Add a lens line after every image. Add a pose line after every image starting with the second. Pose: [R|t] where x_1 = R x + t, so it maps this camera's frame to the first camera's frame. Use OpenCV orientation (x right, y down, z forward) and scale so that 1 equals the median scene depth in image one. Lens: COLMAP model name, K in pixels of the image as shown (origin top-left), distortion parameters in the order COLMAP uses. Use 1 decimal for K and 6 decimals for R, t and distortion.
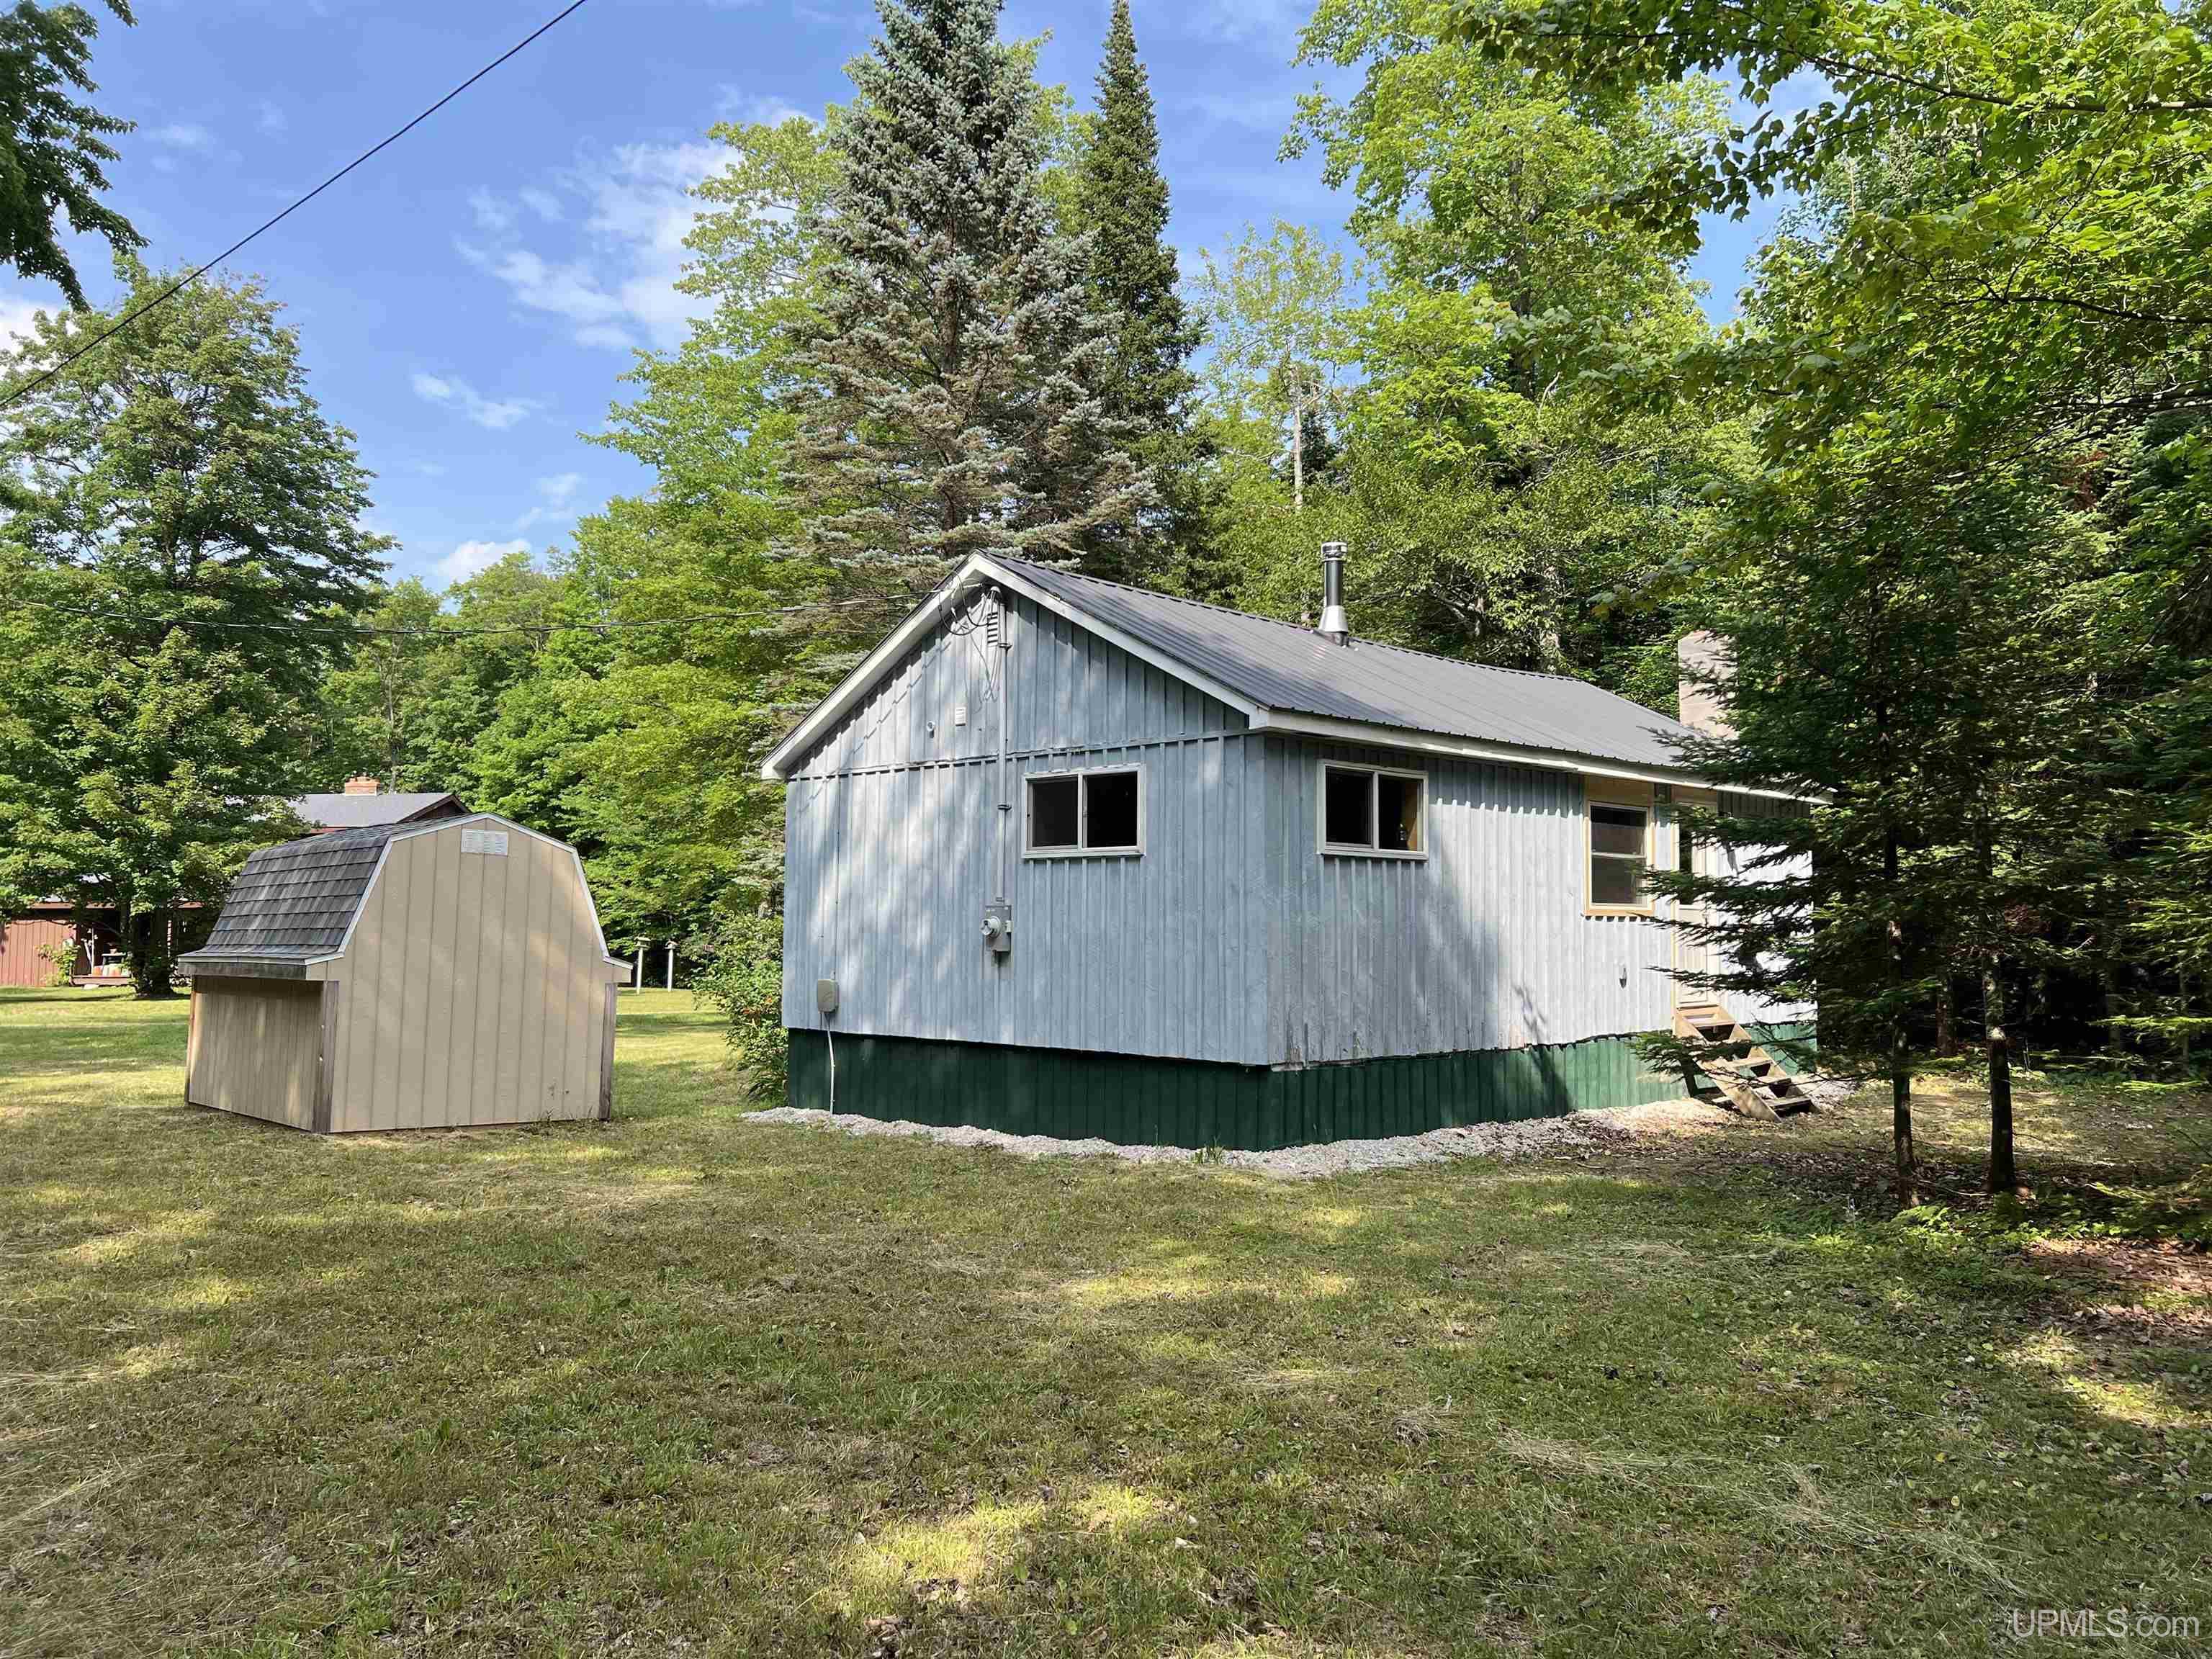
lens RADIAL K [[1663.3, 0, 1108.0], [0, 1663.3, 821.0], [0, 0, 1]] dist [0.064055, -0.067492]
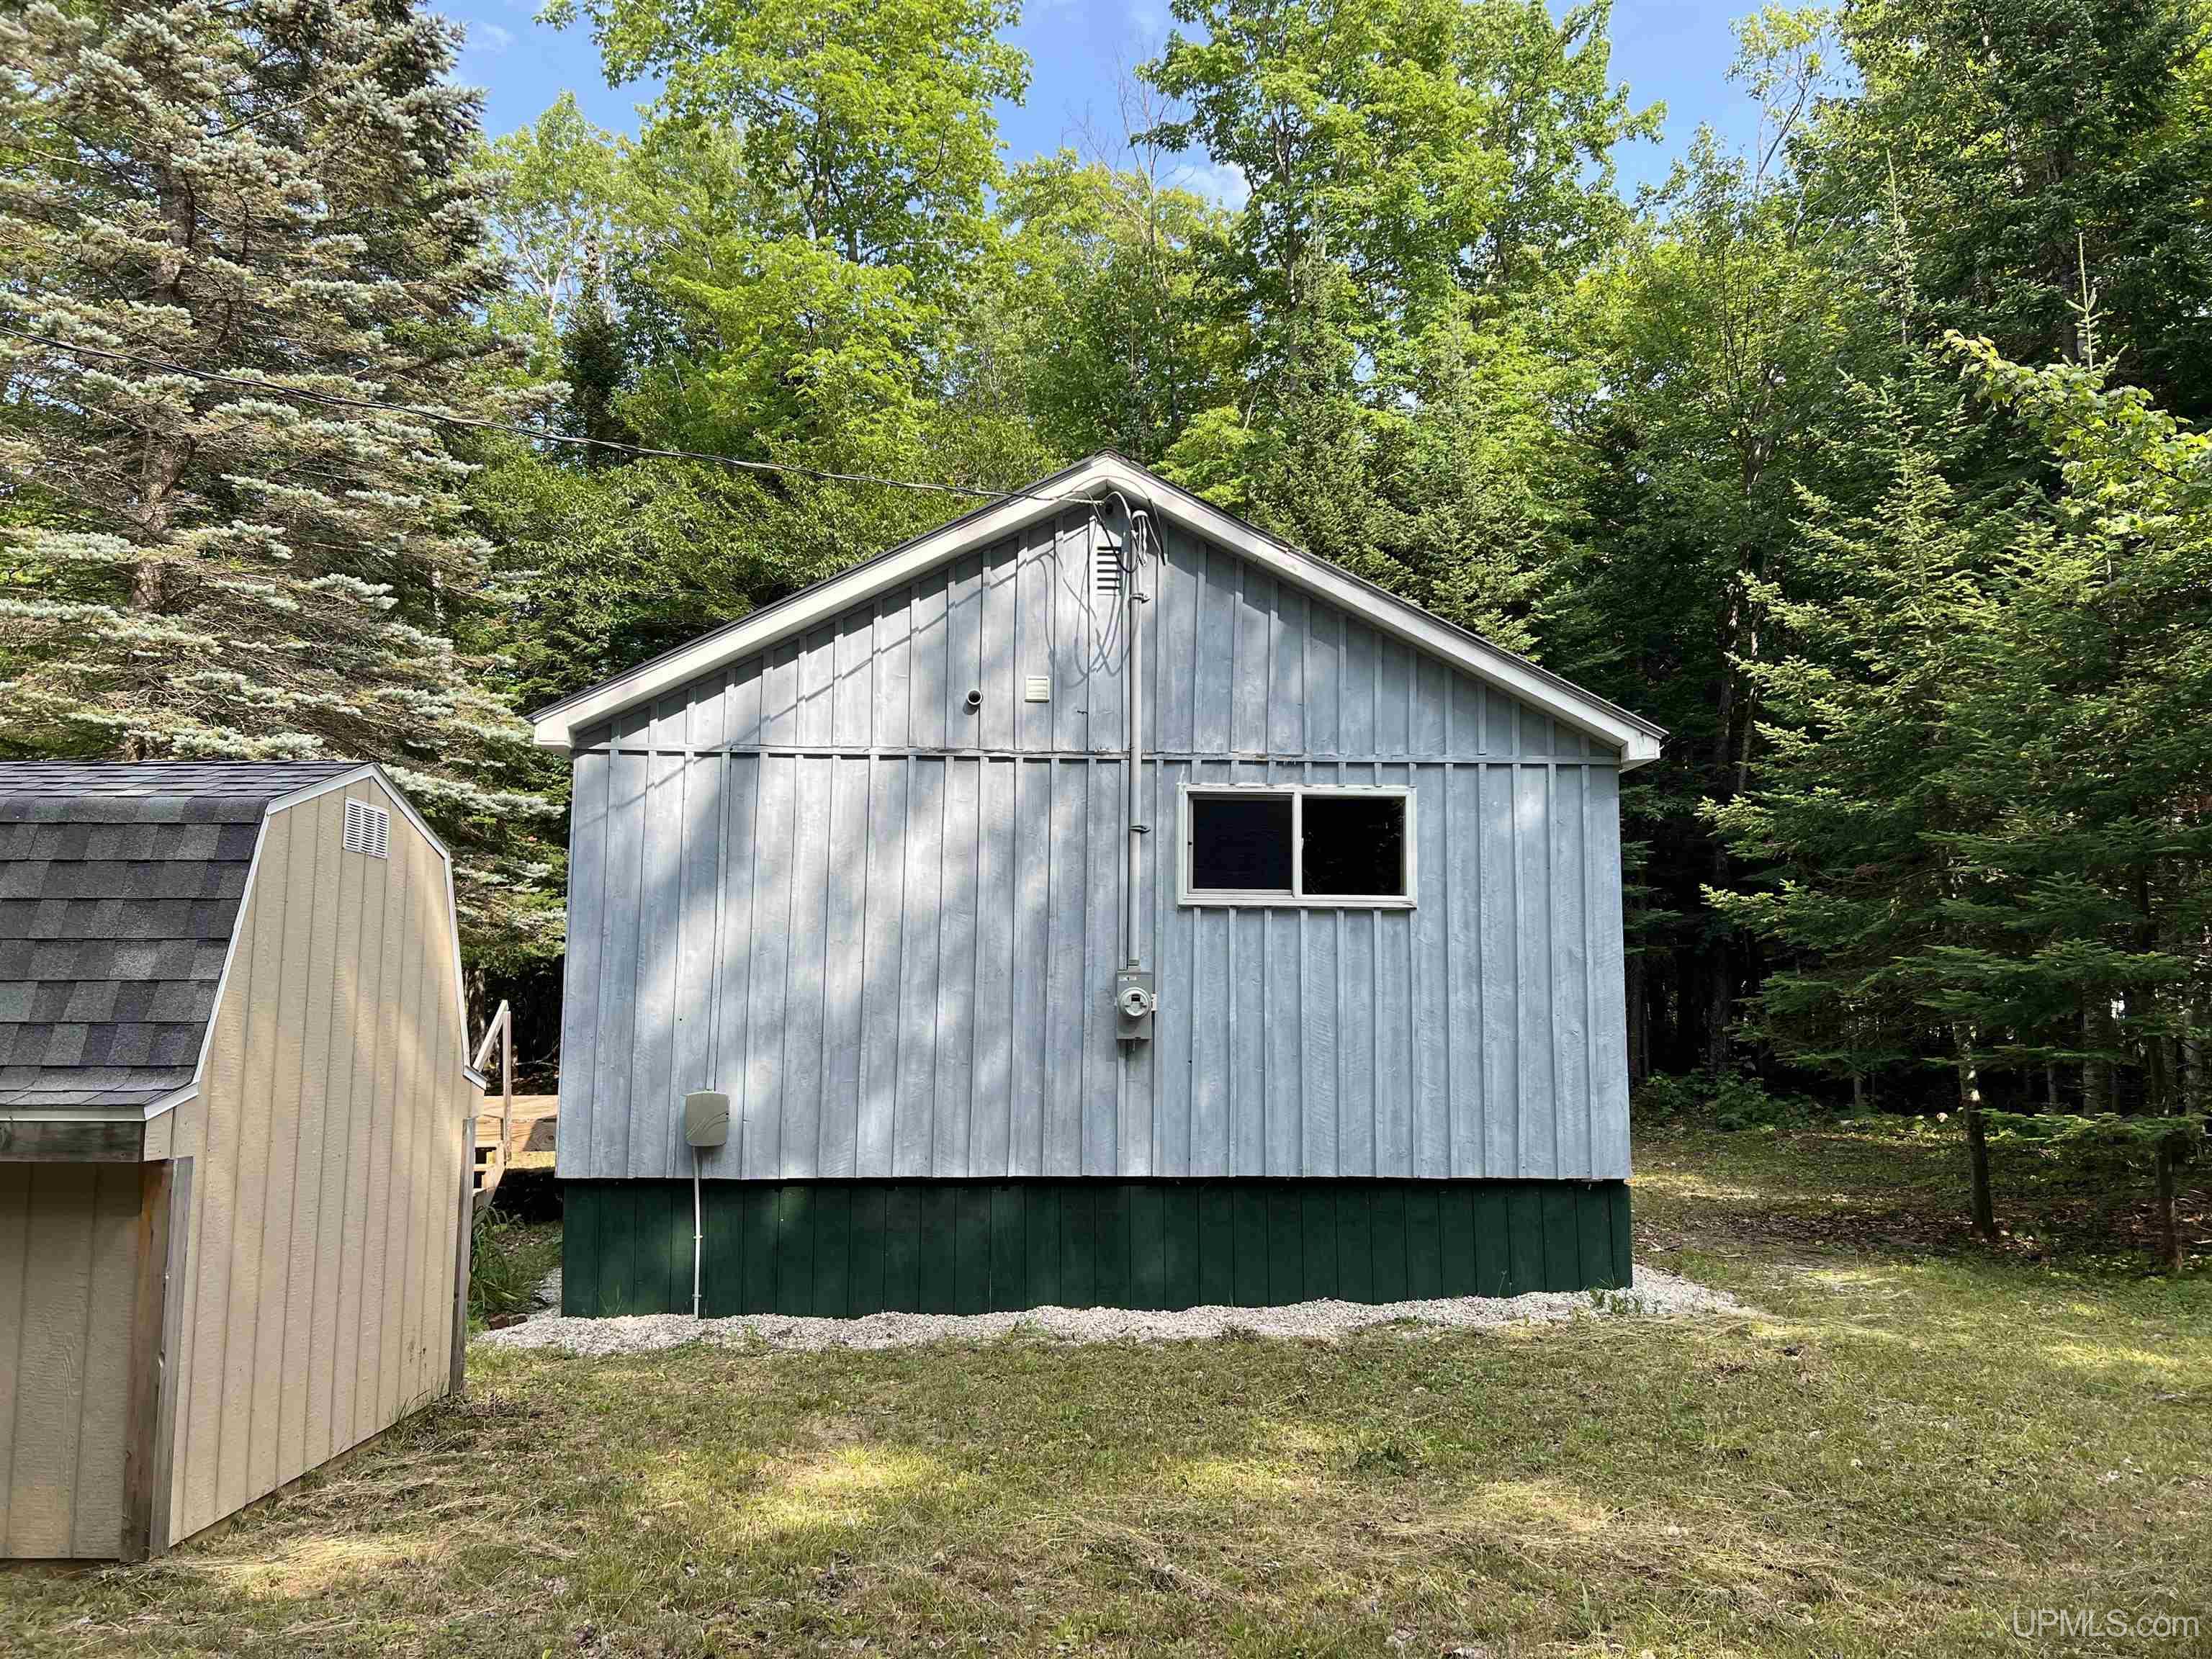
lens RADIAL K [[1663.3, 0, 1108.0], [0, 1663.3, 821.0], [0, 0, 1]] dist [0.064055, -0.067492]
pose [[0.665377, 0.074800, 0.742750, -0.593117], [-0.048650, 0.997197, -0.056842, 0.028516], [-0.744920, 0.001687, 0.667151, 0.558916]]
